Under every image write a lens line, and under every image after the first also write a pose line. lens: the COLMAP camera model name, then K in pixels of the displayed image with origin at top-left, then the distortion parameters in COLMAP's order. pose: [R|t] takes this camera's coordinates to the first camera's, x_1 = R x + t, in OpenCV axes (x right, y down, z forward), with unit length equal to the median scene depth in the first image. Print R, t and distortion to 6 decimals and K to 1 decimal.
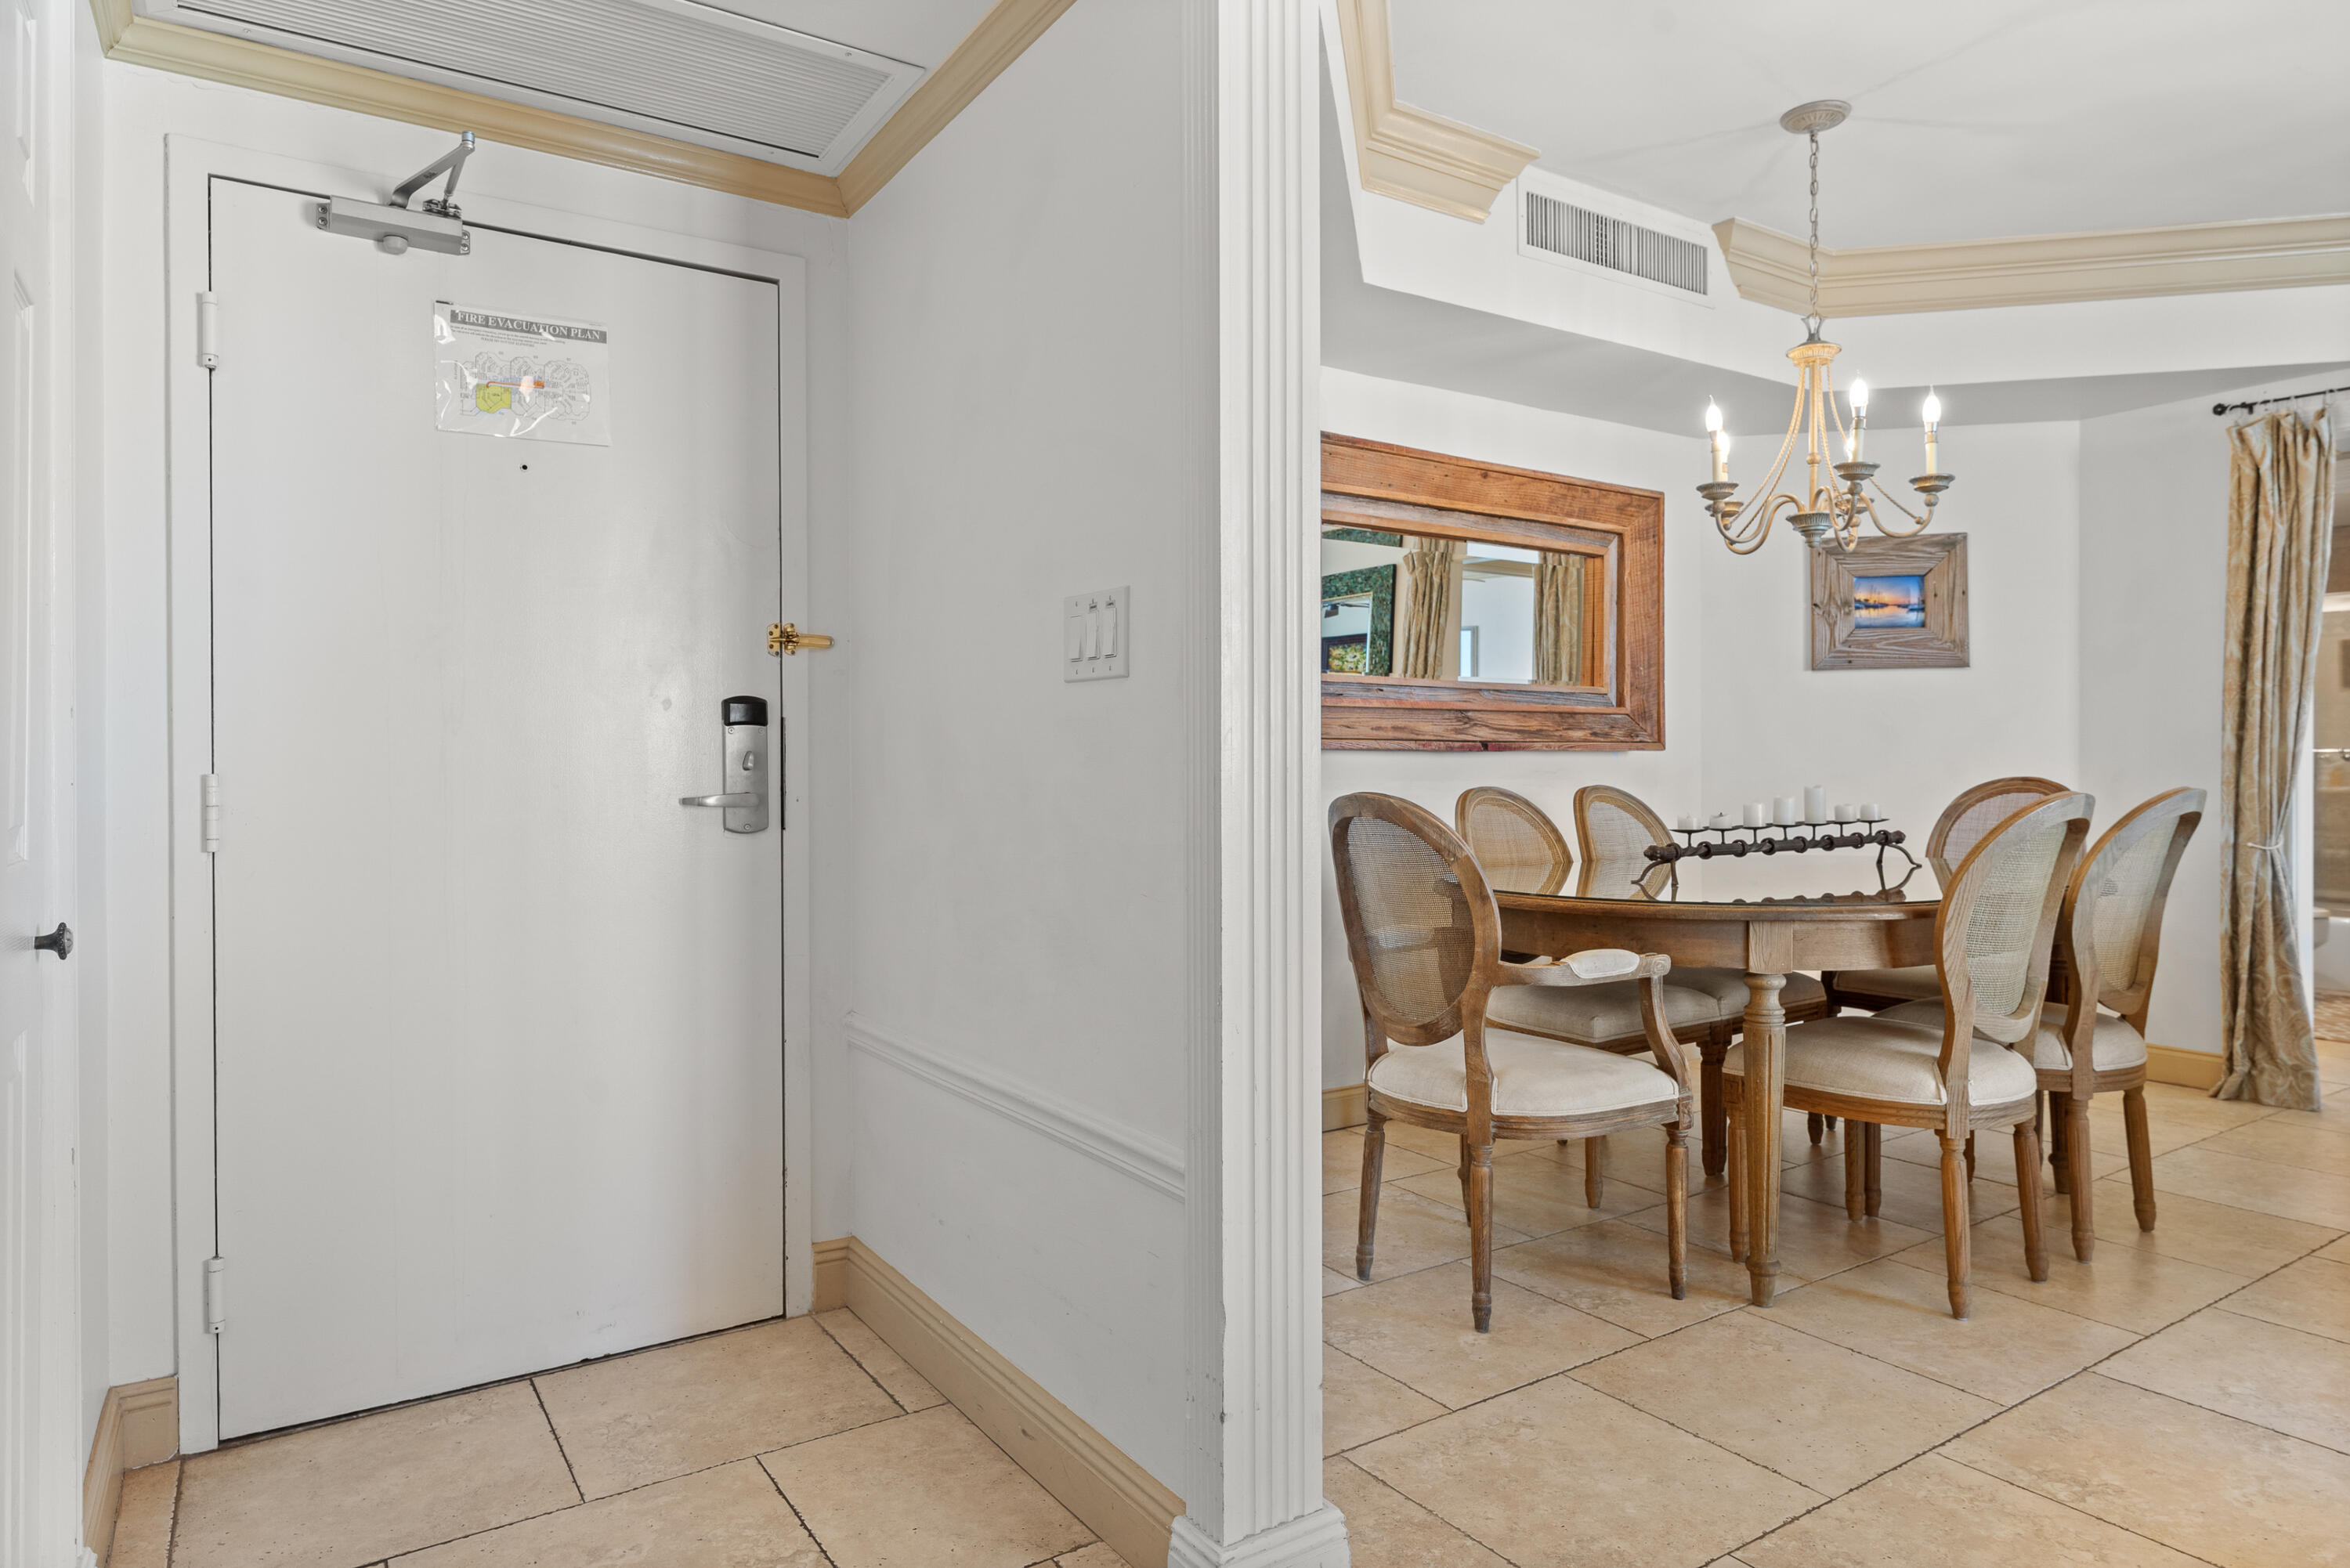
lens RADIAL K [[1381.9, 0, 1165.2], [0, 1381.9, 770.1], [0, 0, 1]] dist [-0.003581, -0.000101]
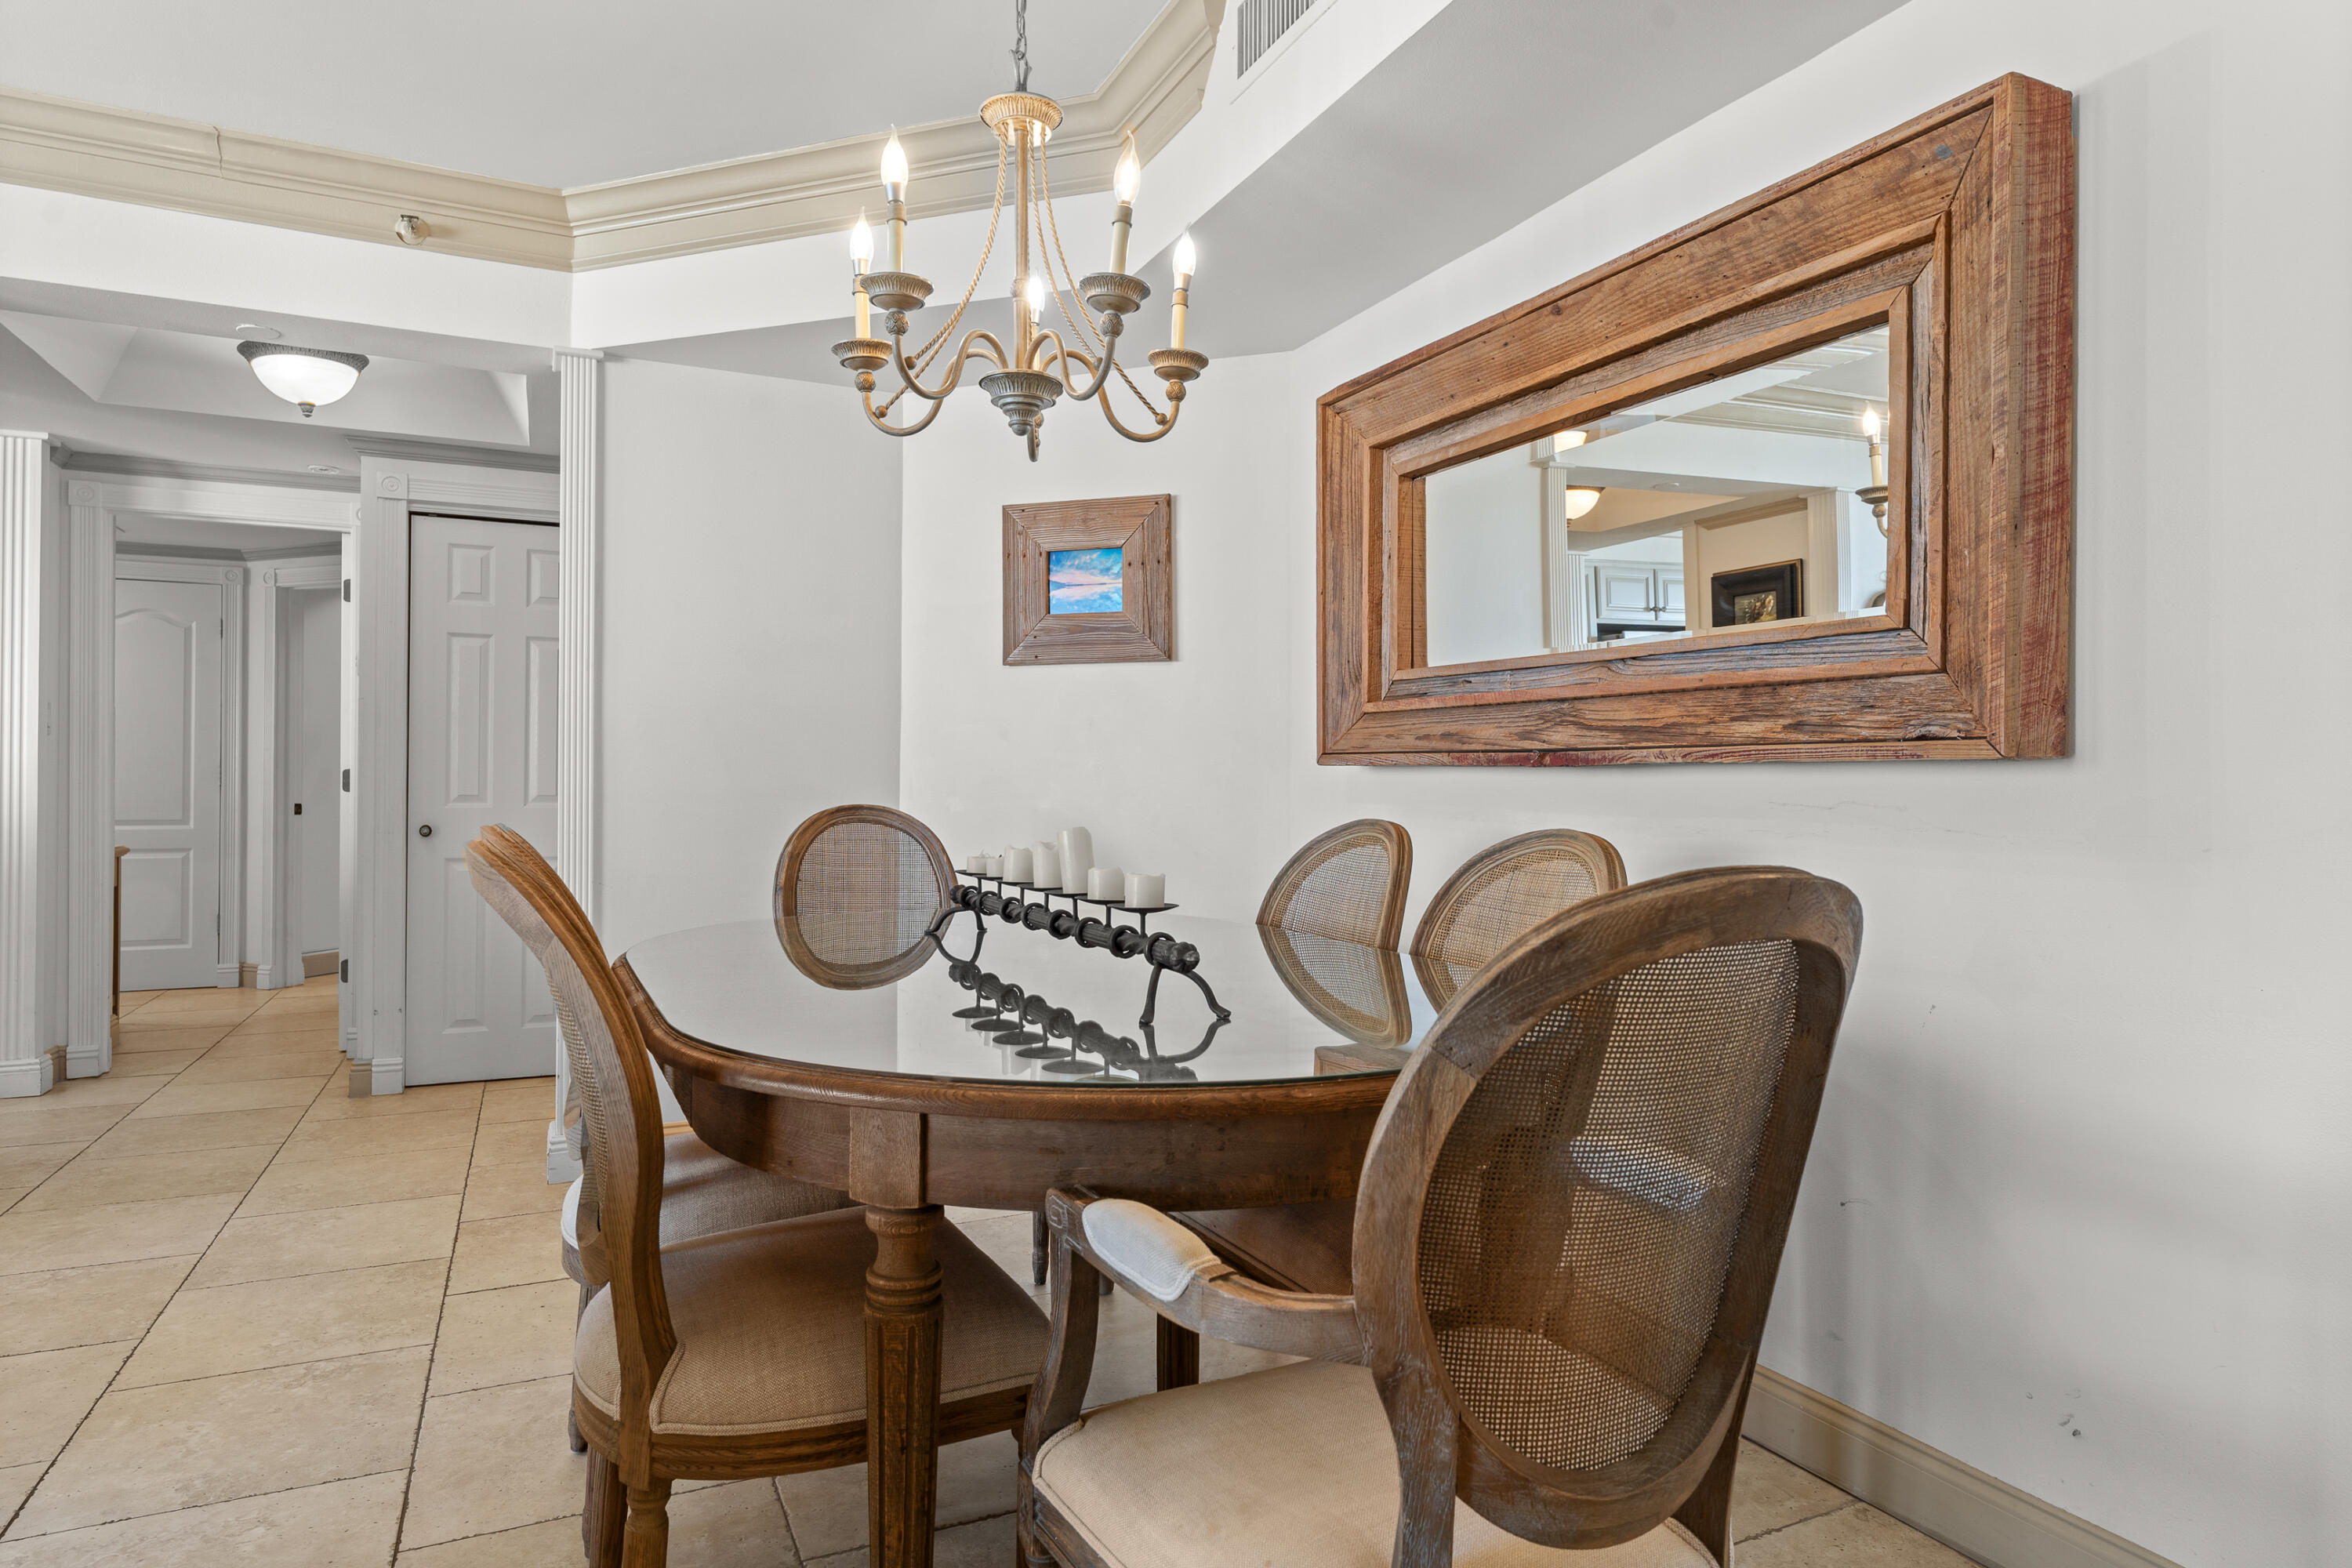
lens RADIAL K [[1317.0, 0, 1173.9], [0, 1317.0, 774.1], [0, 0, 1]] dist [-0.002489, -0.002313]
pose [[-0.128105, -0.000093, -0.991761, 0.825291], [-0.007350, 0.999973, 0.000856, -0.009506], [0.991733, 0.007399, -0.128102, 0.910168]]
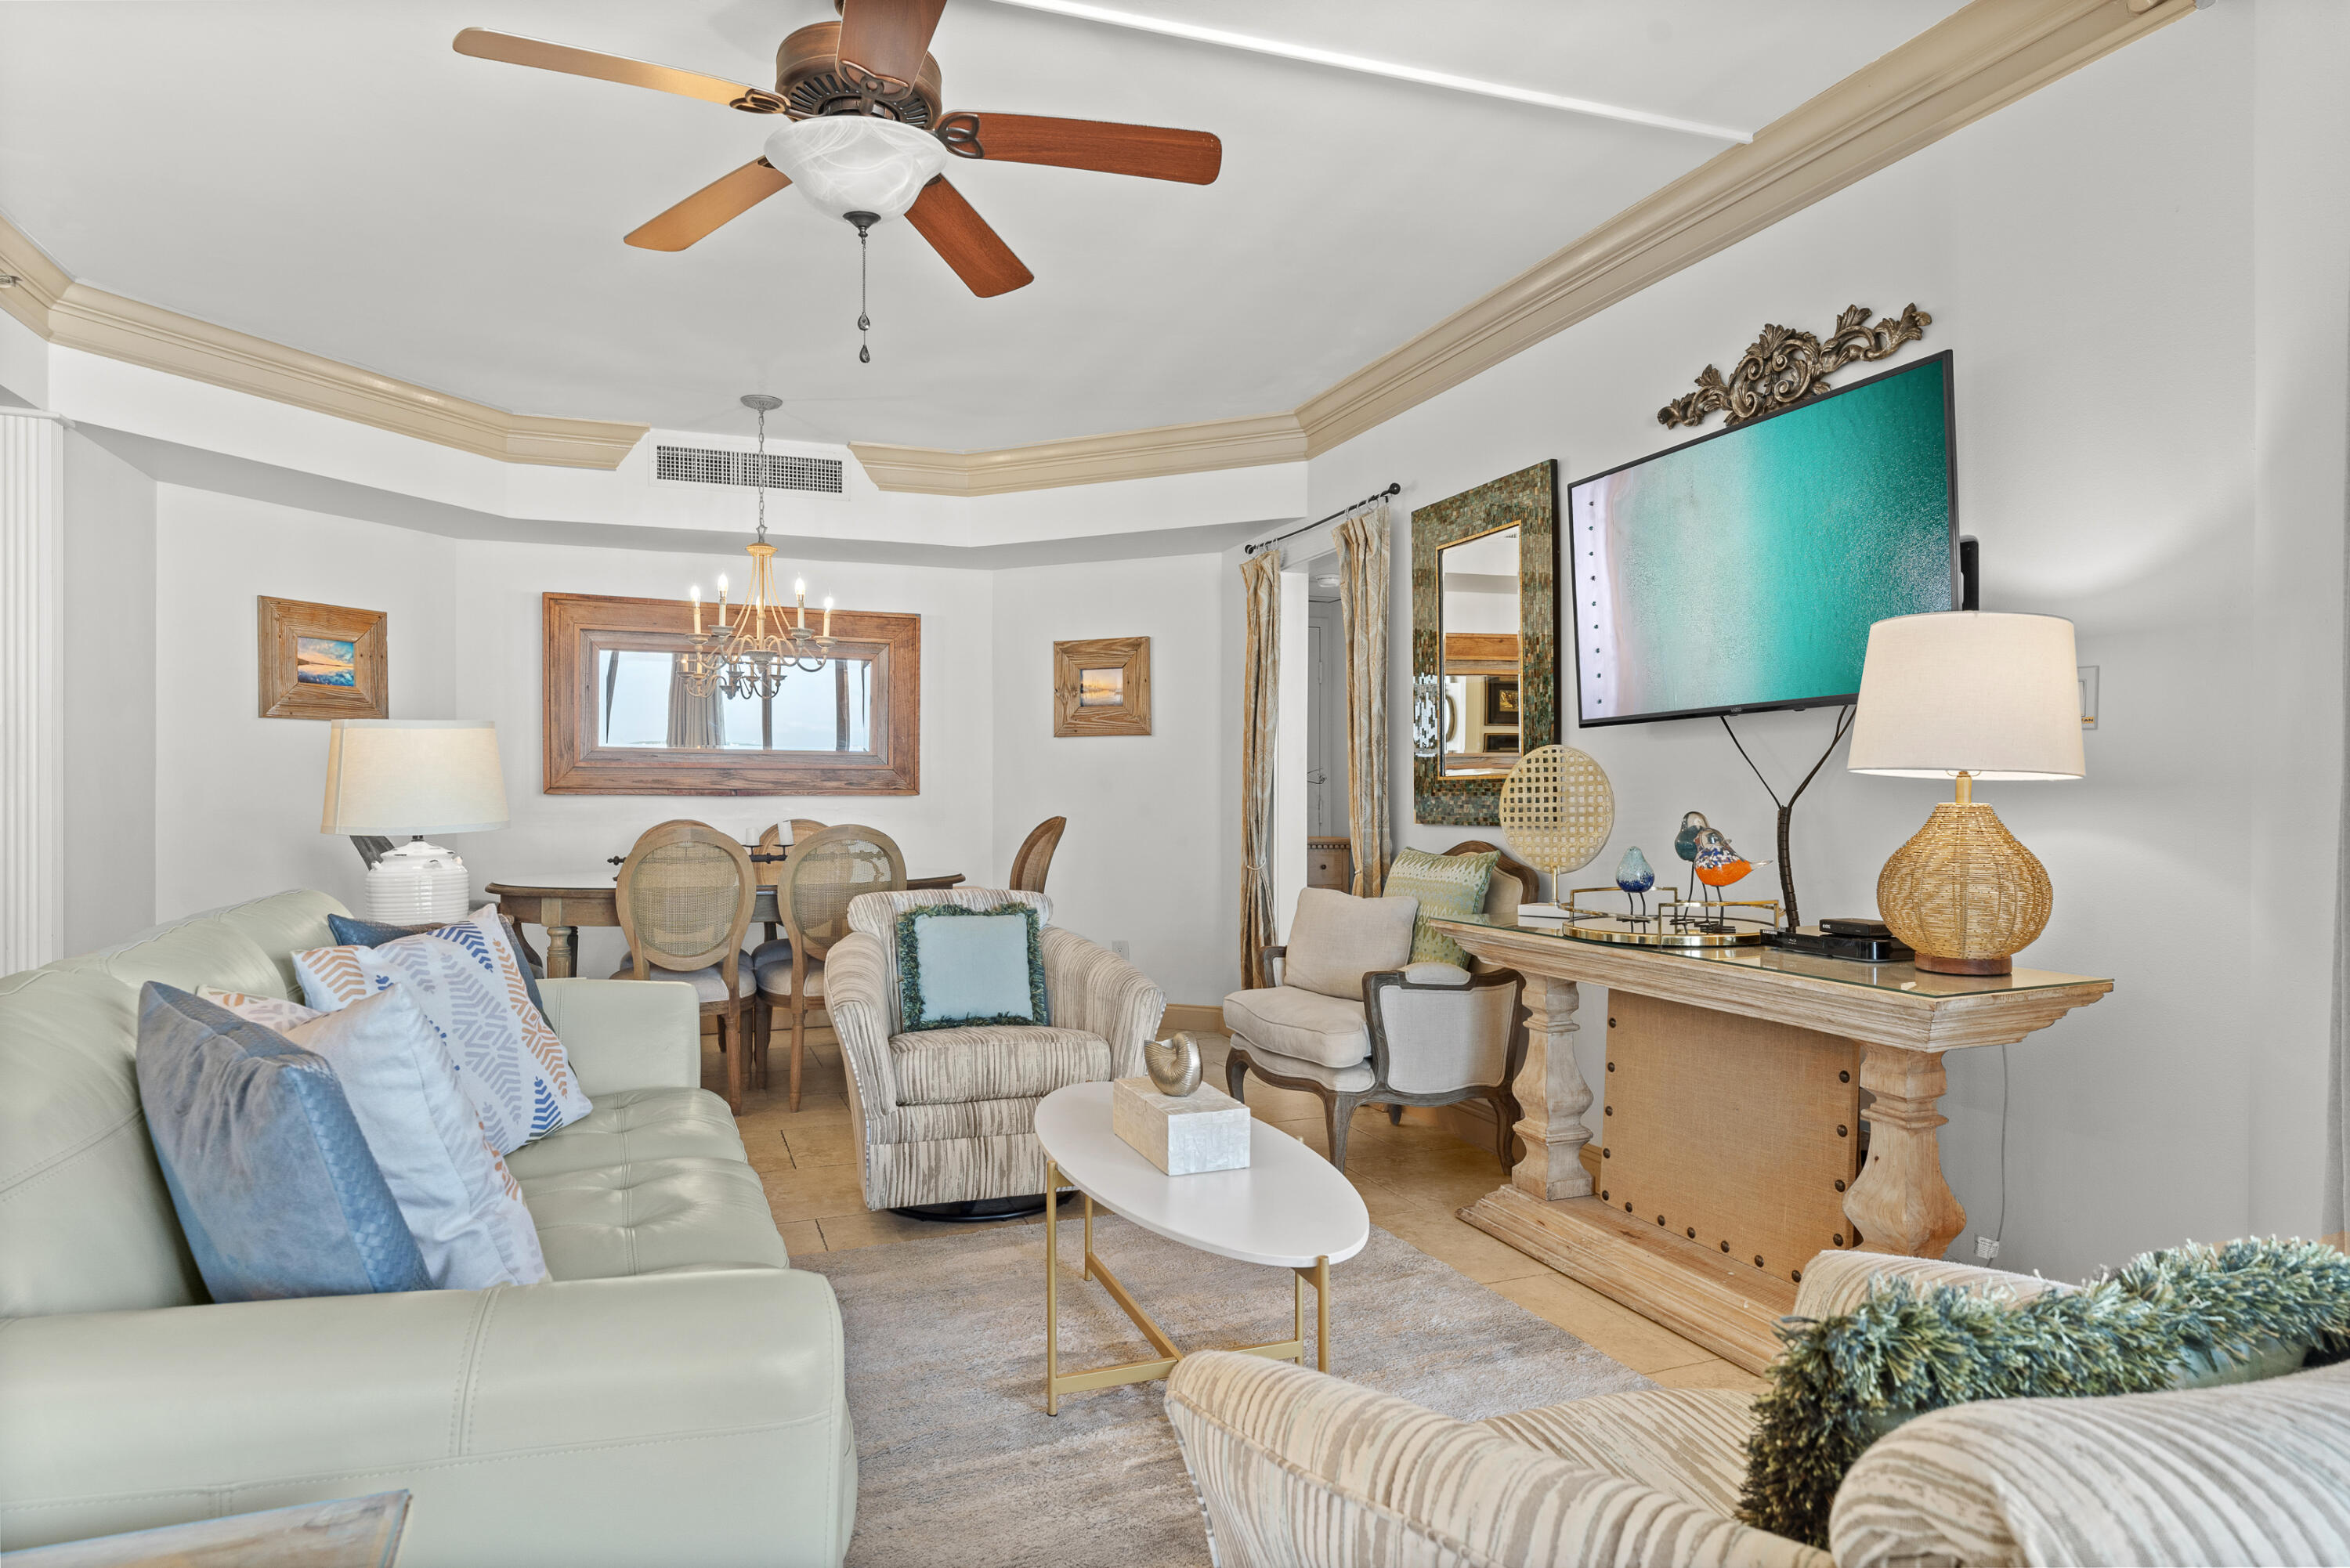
lens RADIAL K [[1336.1, 0, 1161.9], [0, 1336.1, 796.5], [0, 0, 1]] dist [0.000453, -0.000477]
pose [[0.977334, 0.006308, -0.211611, 0.993790], [-0.006346, 0.999980, 0.000500, -0.016673], [0.211610, 0.000854, 0.977354, -0.325101]]
